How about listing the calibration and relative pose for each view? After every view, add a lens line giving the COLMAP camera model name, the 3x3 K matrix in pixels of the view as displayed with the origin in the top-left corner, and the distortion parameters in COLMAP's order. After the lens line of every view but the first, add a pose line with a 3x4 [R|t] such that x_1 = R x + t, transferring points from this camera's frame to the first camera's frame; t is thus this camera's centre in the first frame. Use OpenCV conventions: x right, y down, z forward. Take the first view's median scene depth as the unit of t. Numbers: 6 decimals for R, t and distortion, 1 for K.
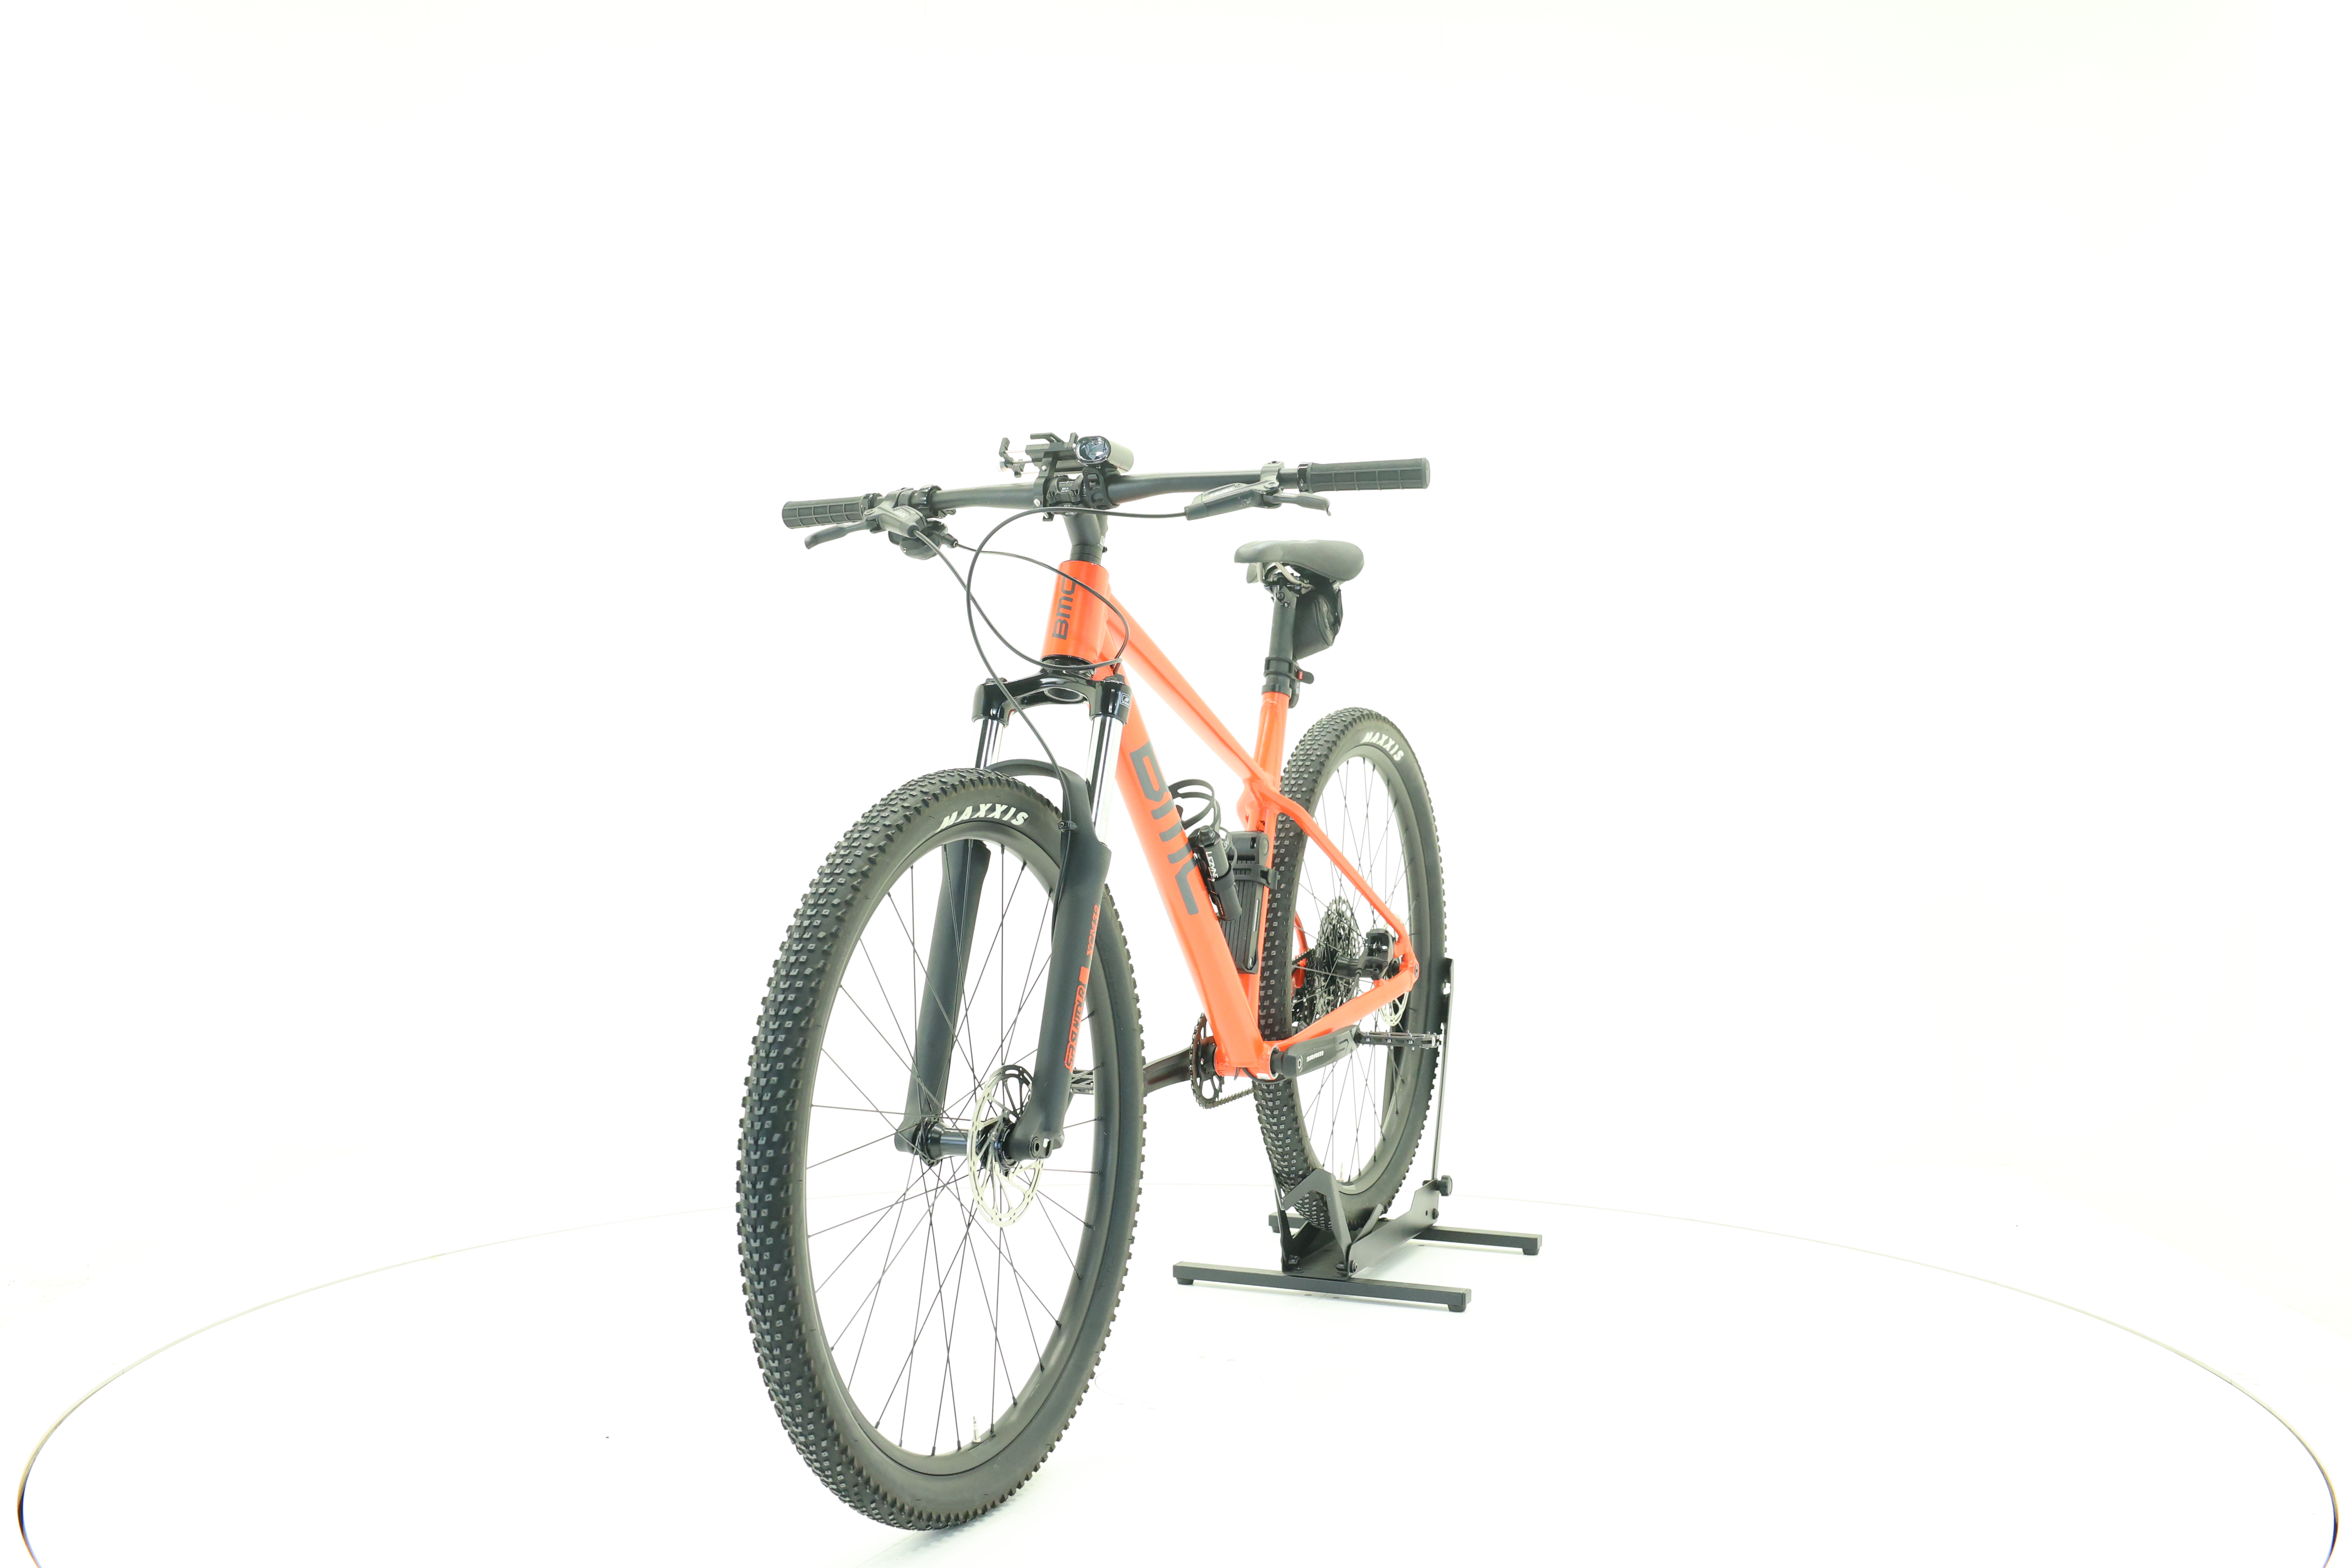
lens RADIAL K [[2509.9, 0, 1175.4], [0, 2509.9, 778.2], [0, 0, 1]] dist [-0.004368, 0.000000]
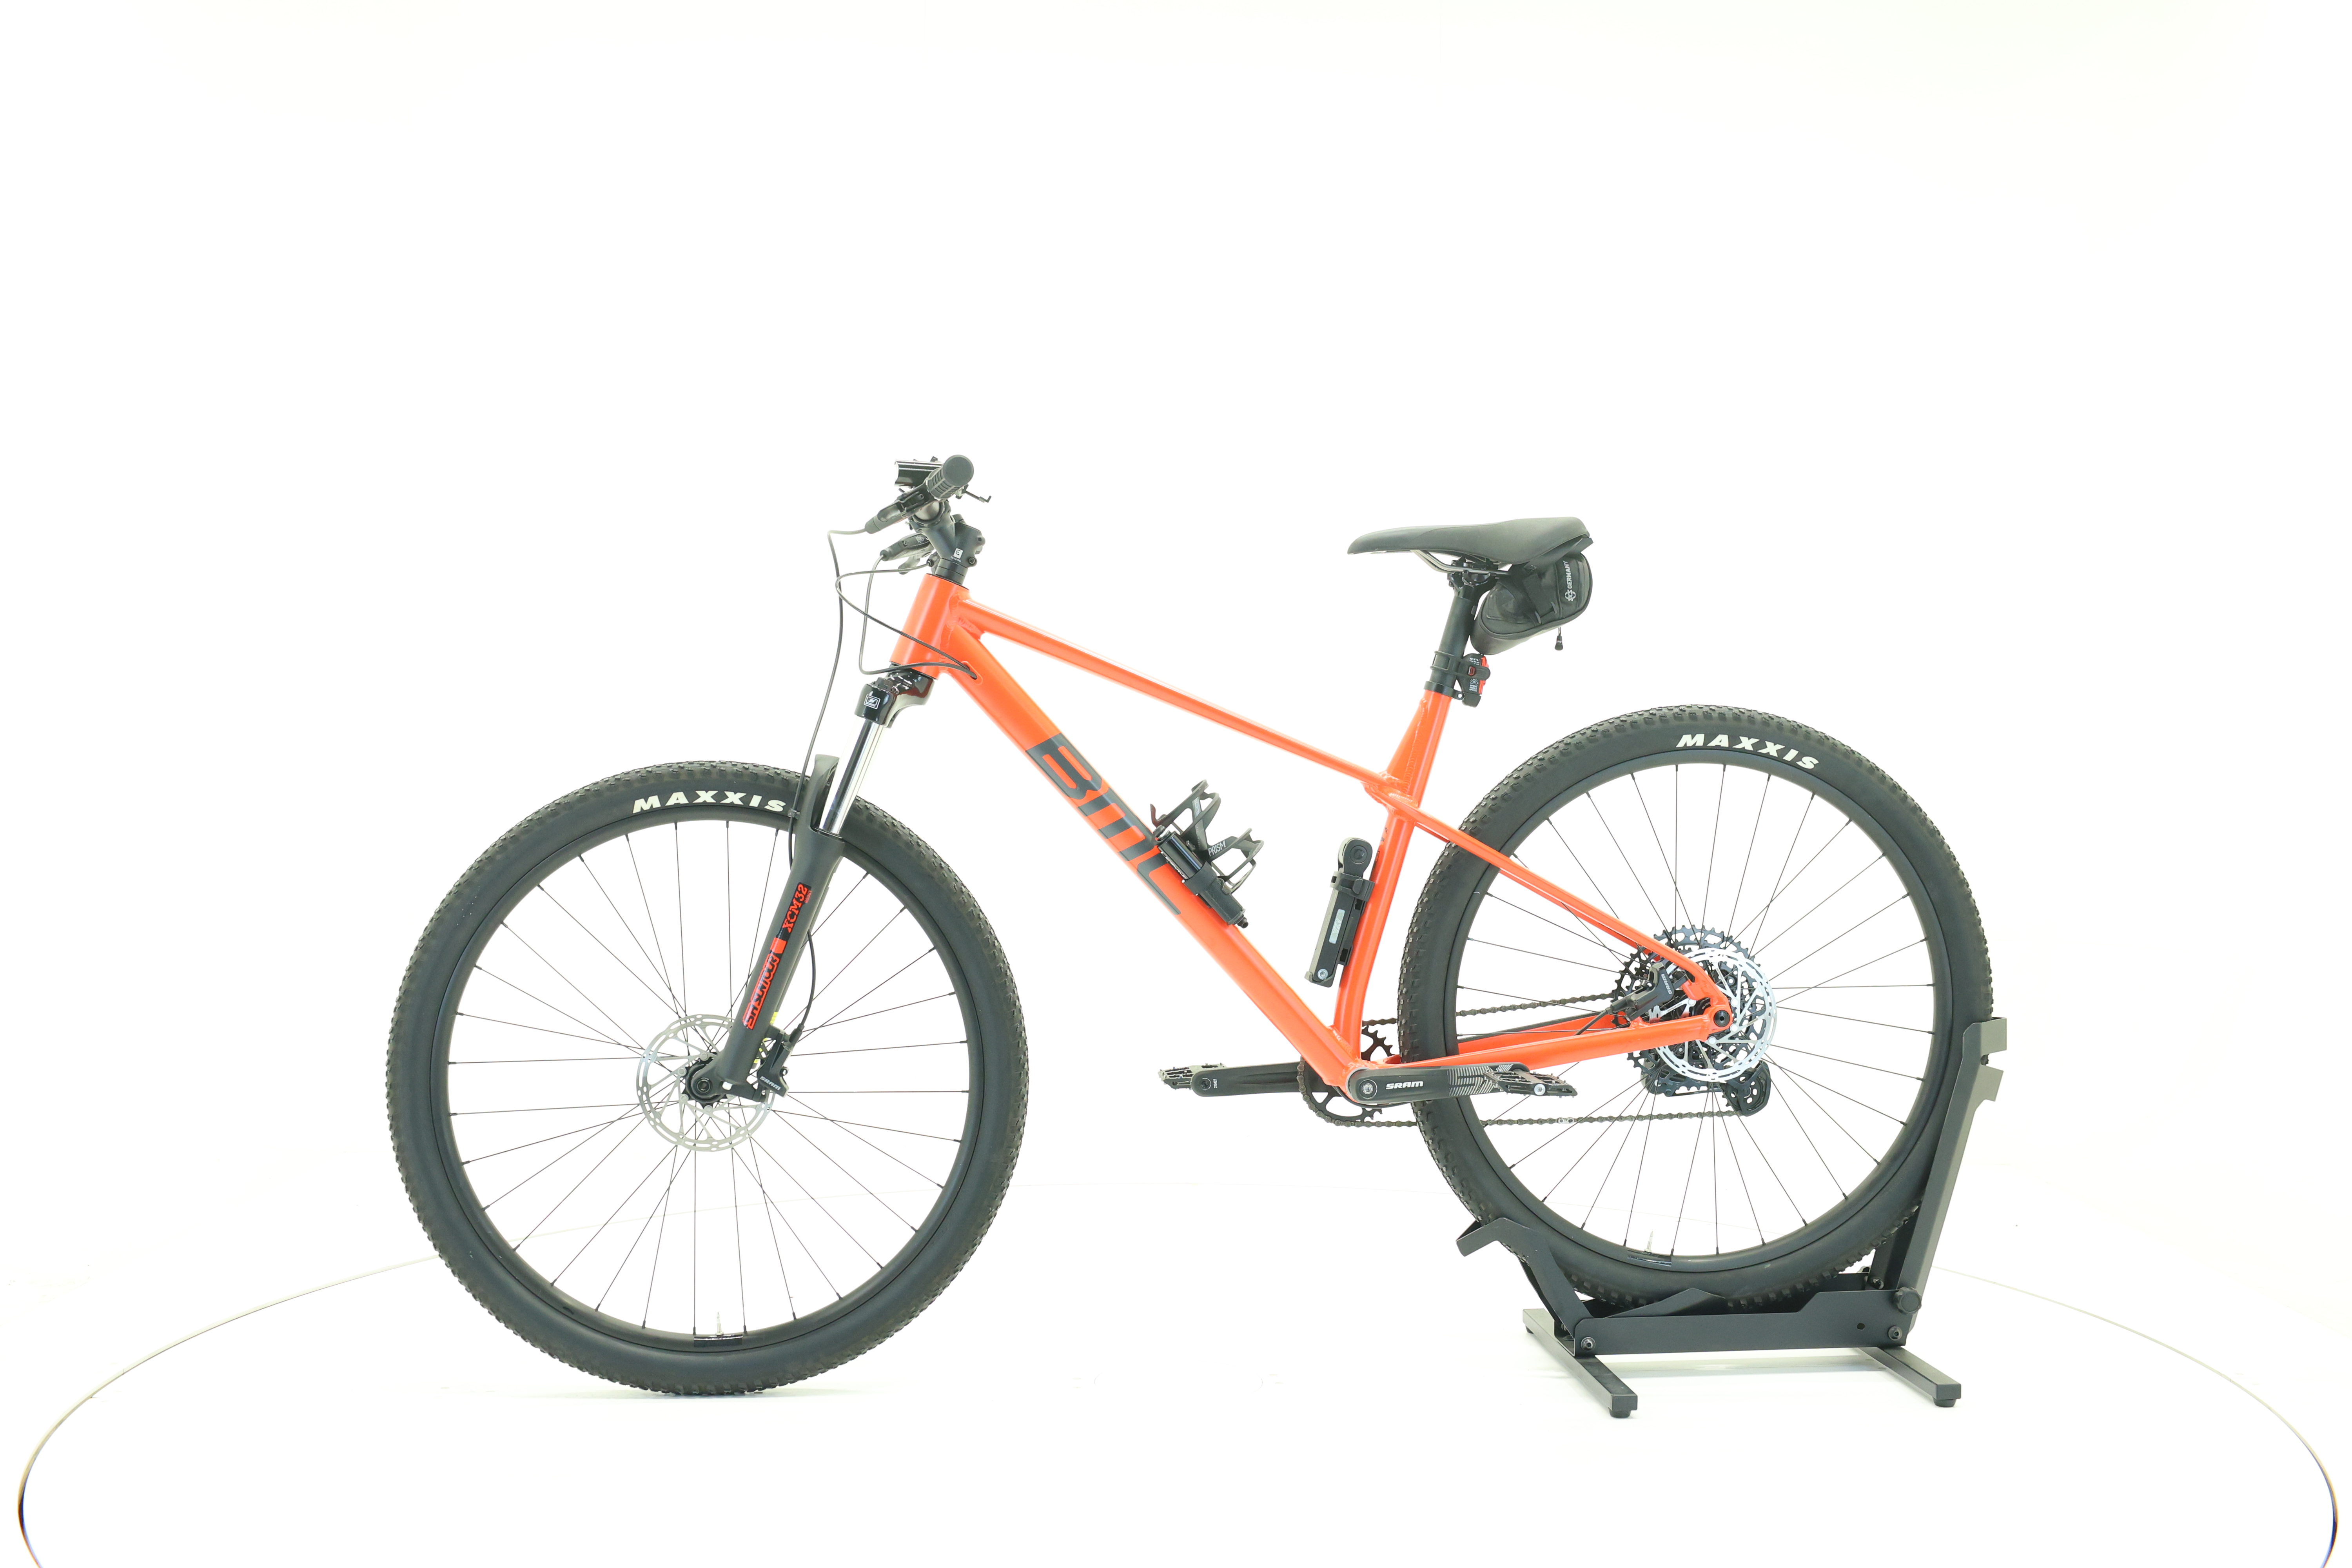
lens RADIAL K [[2509.9, 0, 1181.6], [0, 2509.9, 776.0], [0, 0, 1]] dist [-0.004368, 0.000000]
pose [[0.488986, 0.013172, -0.872192, 0.955459], [-0.019924, 0.999794, 0.003929, -0.005312], [0.872064, 0.015456, 0.489148, 0.557638]]
